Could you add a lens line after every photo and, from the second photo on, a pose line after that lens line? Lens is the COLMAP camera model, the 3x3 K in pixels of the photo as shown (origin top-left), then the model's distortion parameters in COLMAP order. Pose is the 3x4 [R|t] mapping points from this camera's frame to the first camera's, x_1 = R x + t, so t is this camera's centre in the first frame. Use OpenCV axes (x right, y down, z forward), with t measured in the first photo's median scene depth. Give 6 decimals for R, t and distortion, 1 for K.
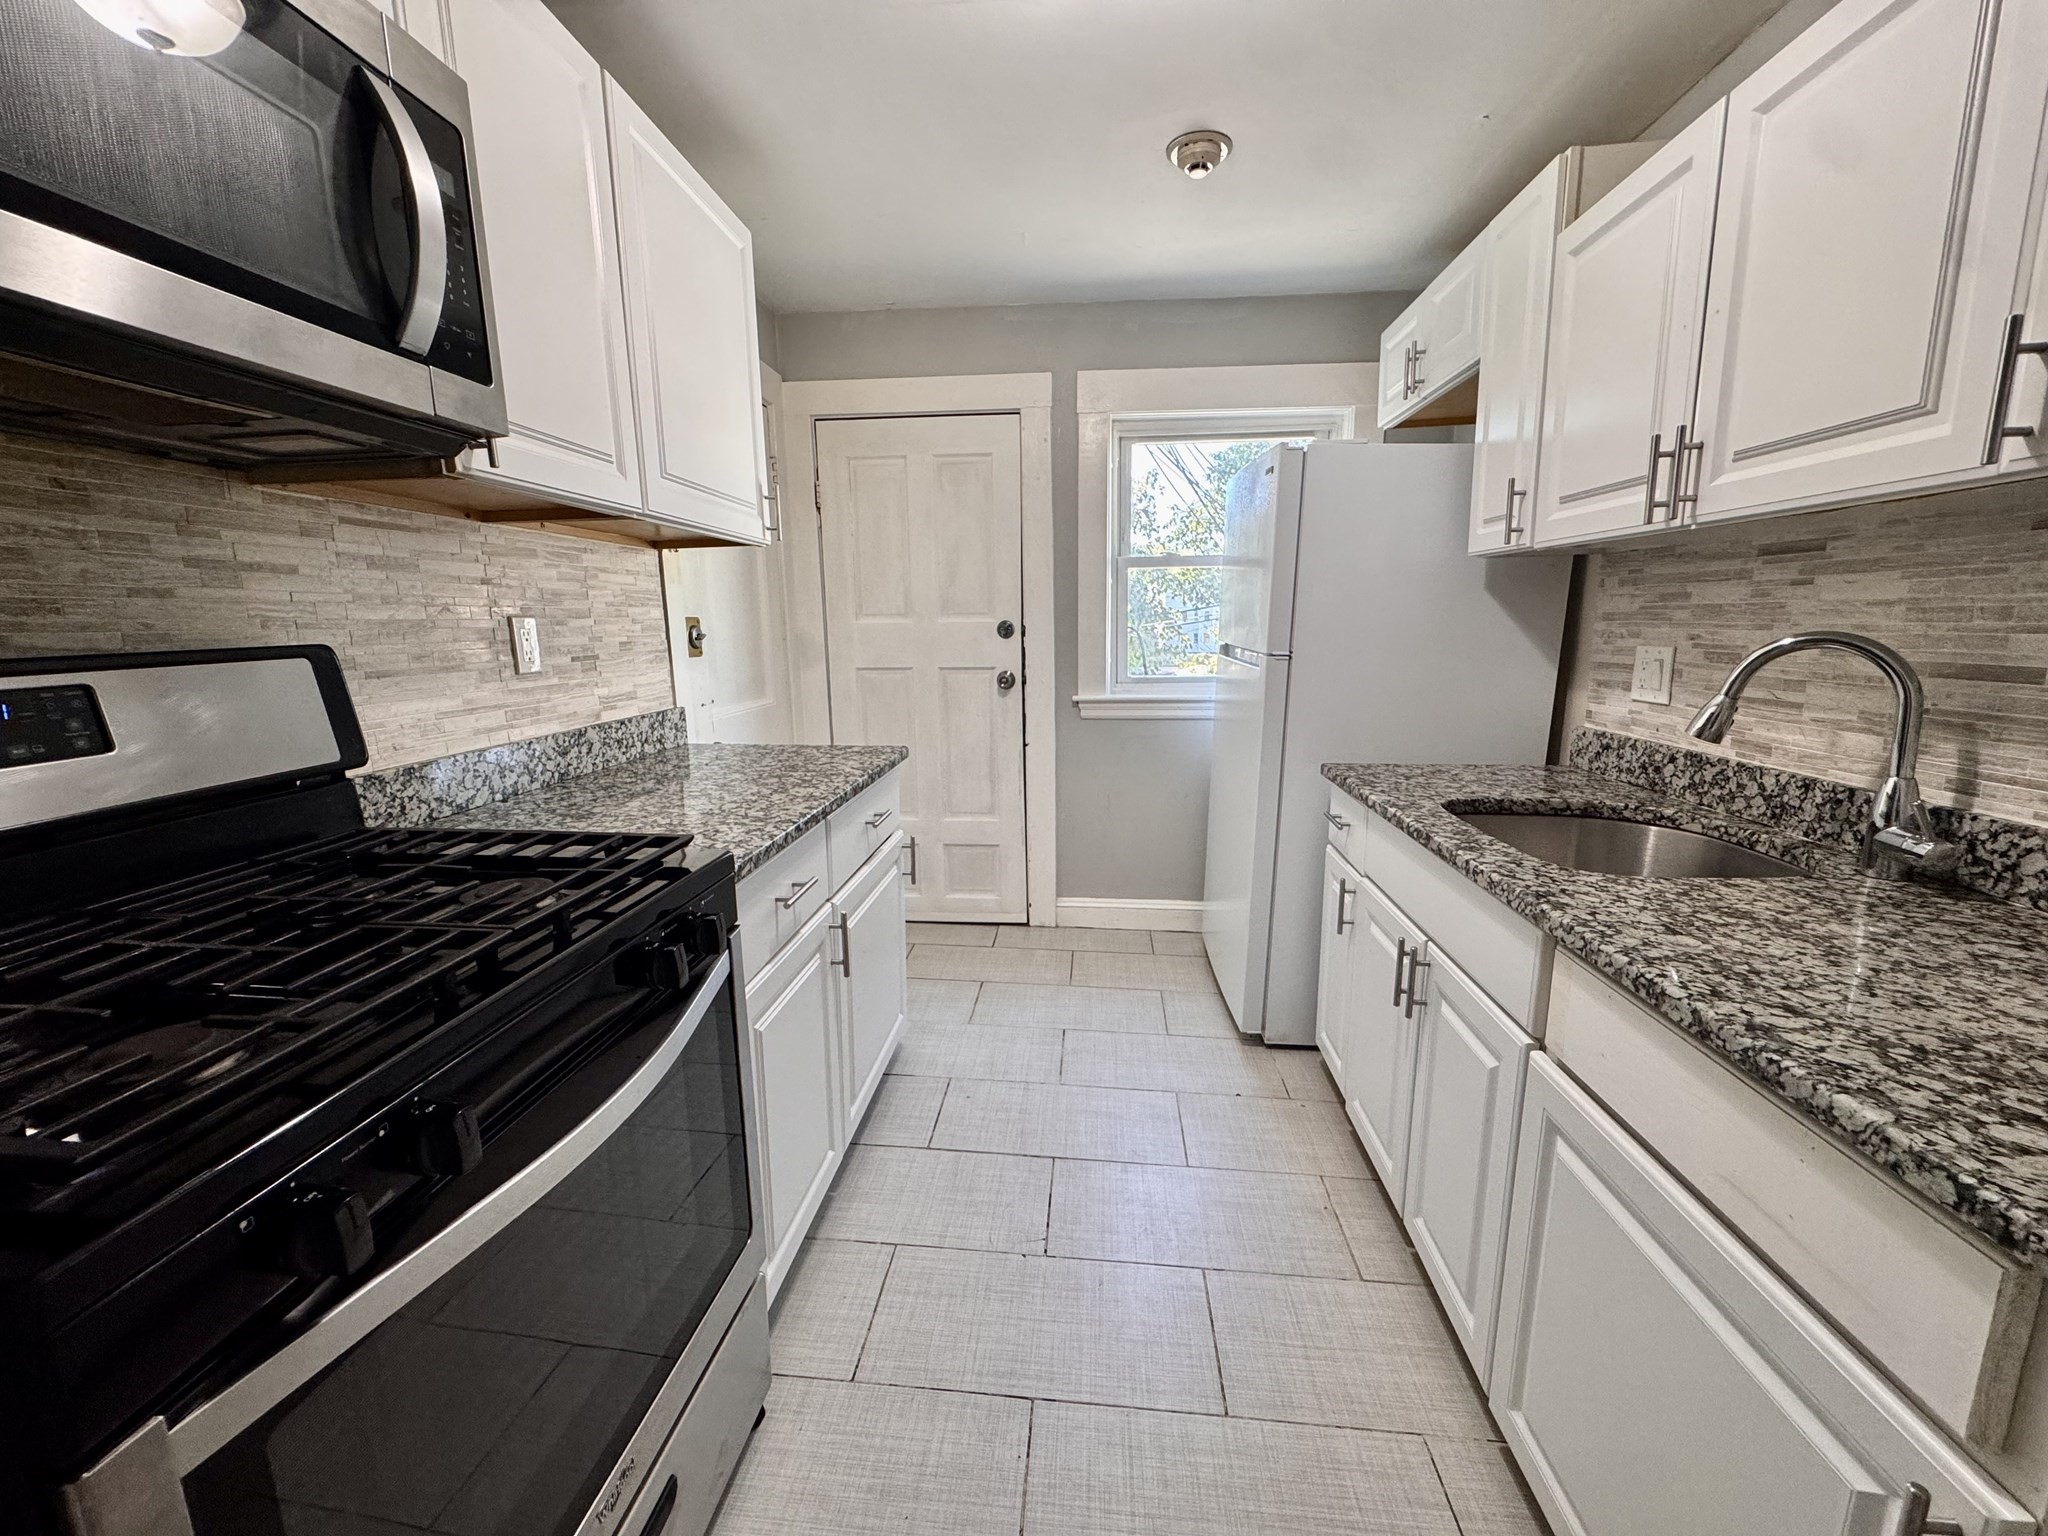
lens RADIAL K [[820.3, 0, 1019.2], [0, 820.3, 766.6], [0, 0, 1]] dist [-0.002160, 0.000243]
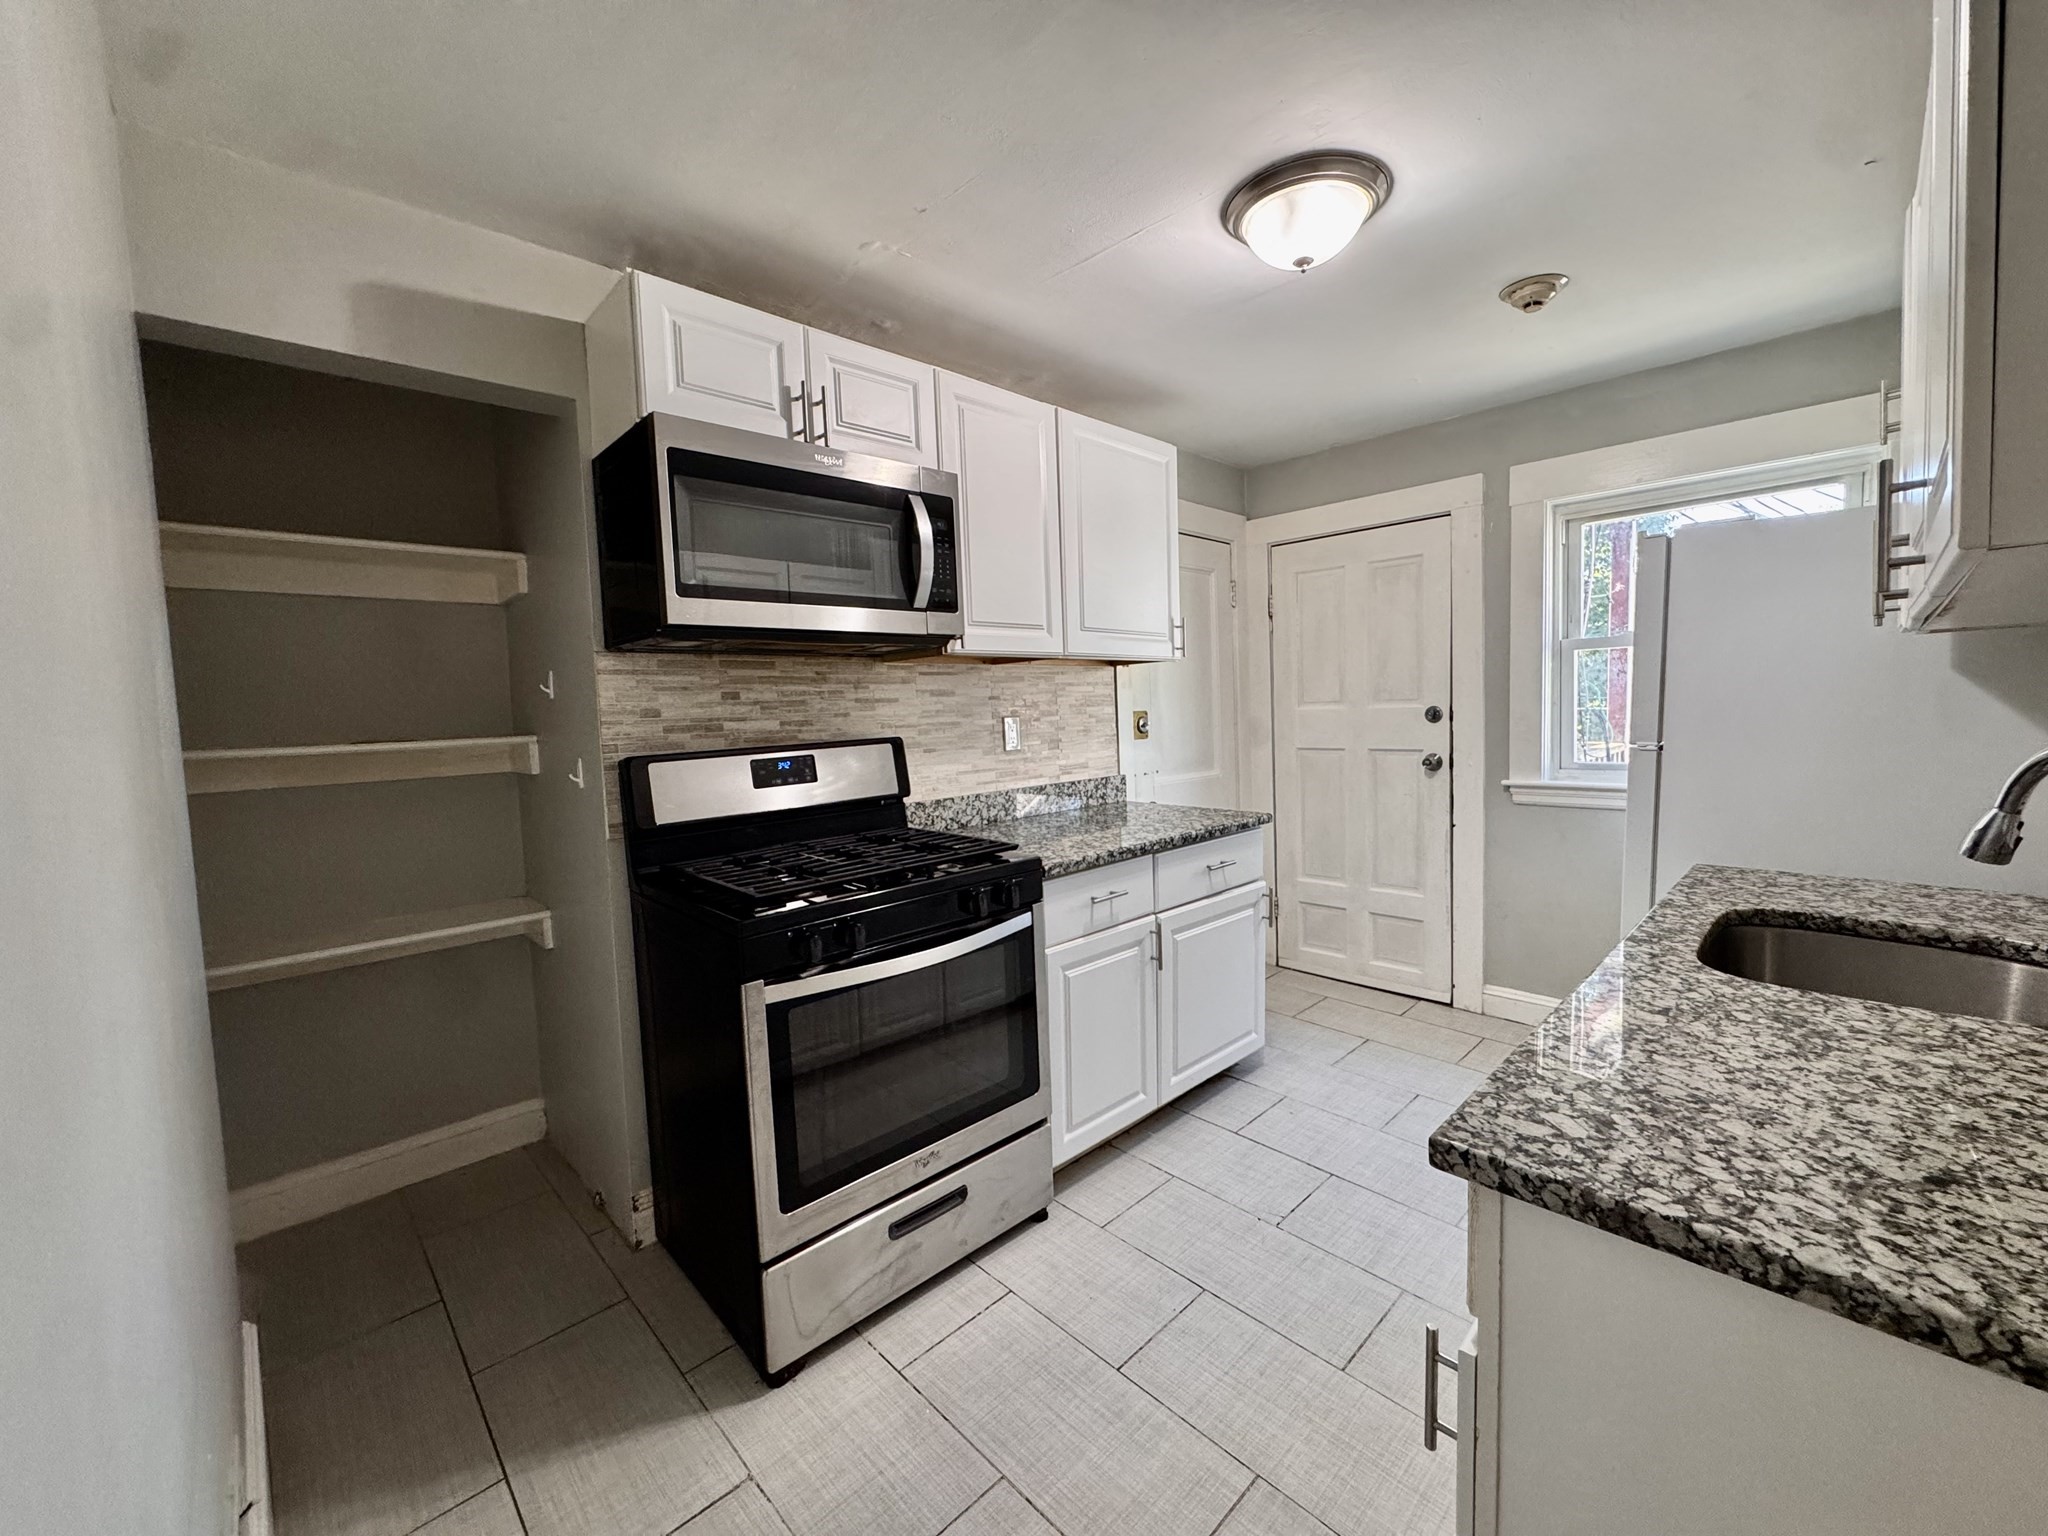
lens RADIAL K [[820.3, 0, 1019.2], [0, 820.3, 766.6], [0, 0, 1]] dist [-0.002160, 0.000243]
pose [[0.754740, 0.033518, -0.655168, 0.576989], [-0.090101, 0.994526, -0.052916, 0.006720], [0.649807, 0.098969, 0.753628, -0.279360]]
